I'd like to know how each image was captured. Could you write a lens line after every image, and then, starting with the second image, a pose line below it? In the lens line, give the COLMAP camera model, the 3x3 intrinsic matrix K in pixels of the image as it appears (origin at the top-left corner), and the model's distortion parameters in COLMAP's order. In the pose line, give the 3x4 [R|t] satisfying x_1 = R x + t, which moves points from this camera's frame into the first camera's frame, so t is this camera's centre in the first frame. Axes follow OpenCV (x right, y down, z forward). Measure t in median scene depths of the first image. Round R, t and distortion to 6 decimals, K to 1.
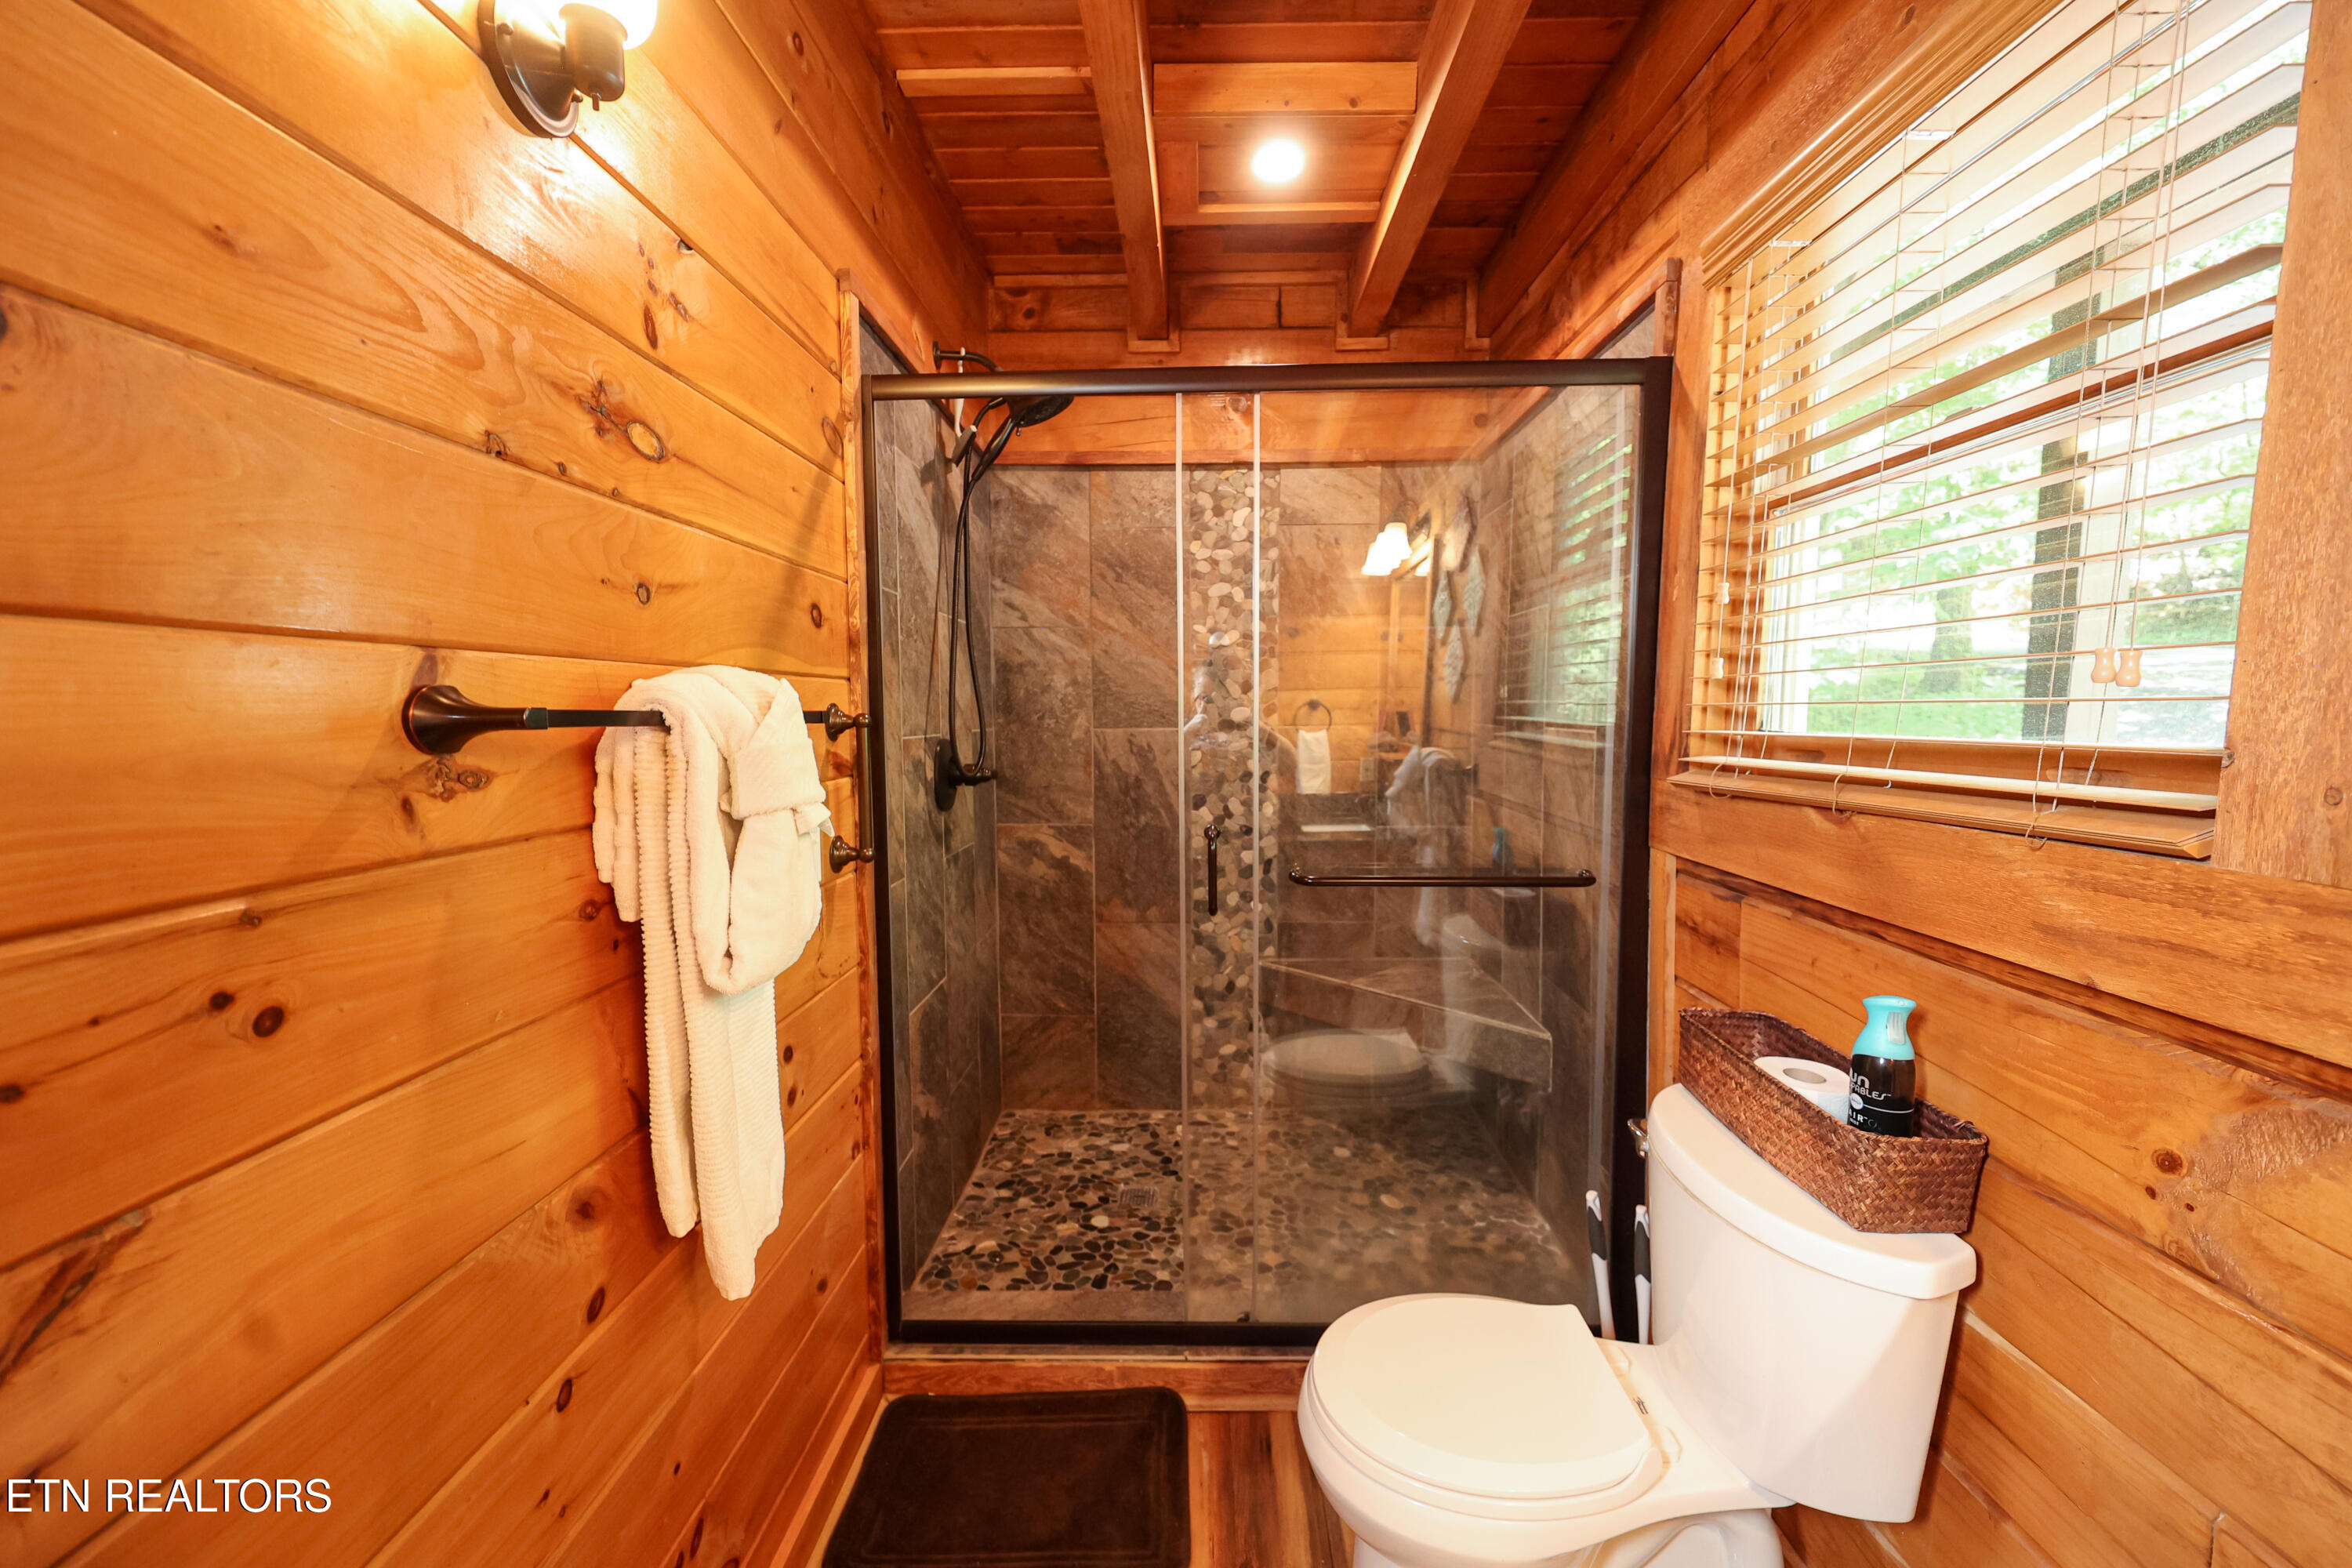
lens RADIAL K [[955.5, 0, 1177.2], [0, 955.5, 786.3], [0, 0, 1]] dist [0.000114, 0.001542]
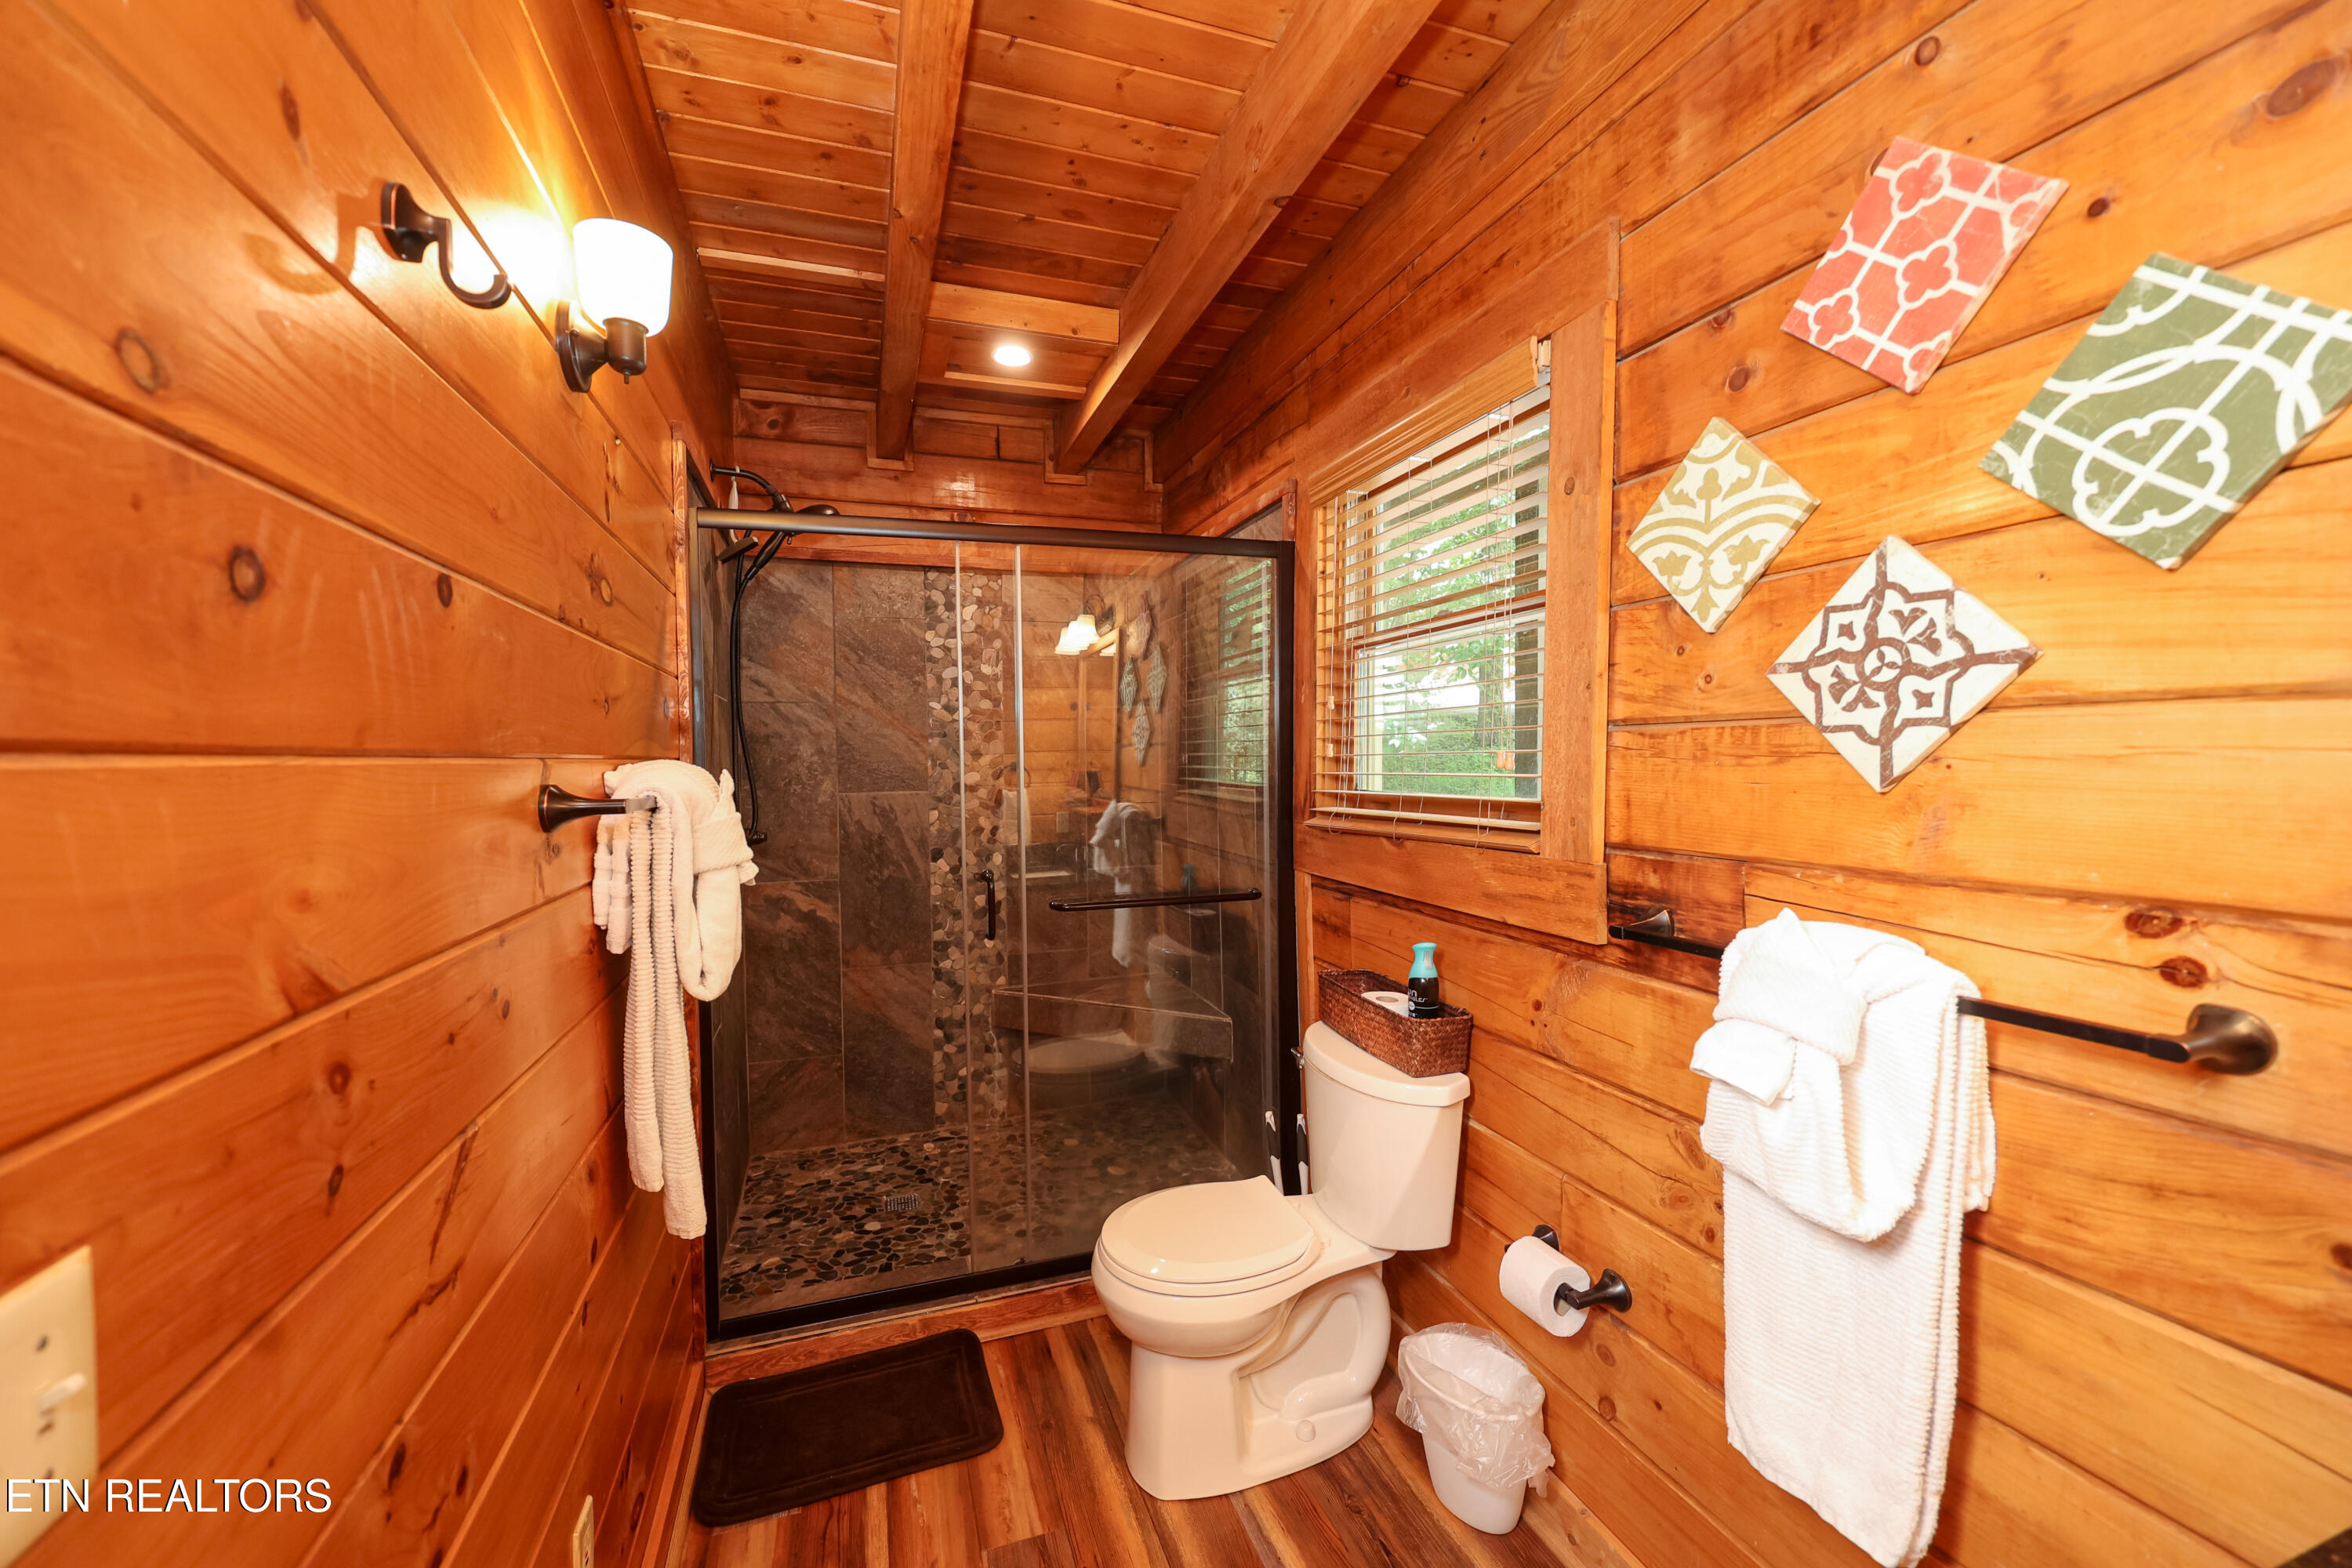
lens RADIAL K [[955.5, 0, 1175.3], [0, 955.5, 789.3], [0, 0, 1]] dist [0.000114, 0.001542]
pose [[0.939277, -0.019012, 0.342633, -0.157475], [0.036768, 0.998292, -0.045402, 0.000625], [-0.341185, 0.055243, 0.938371, -0.283994]]
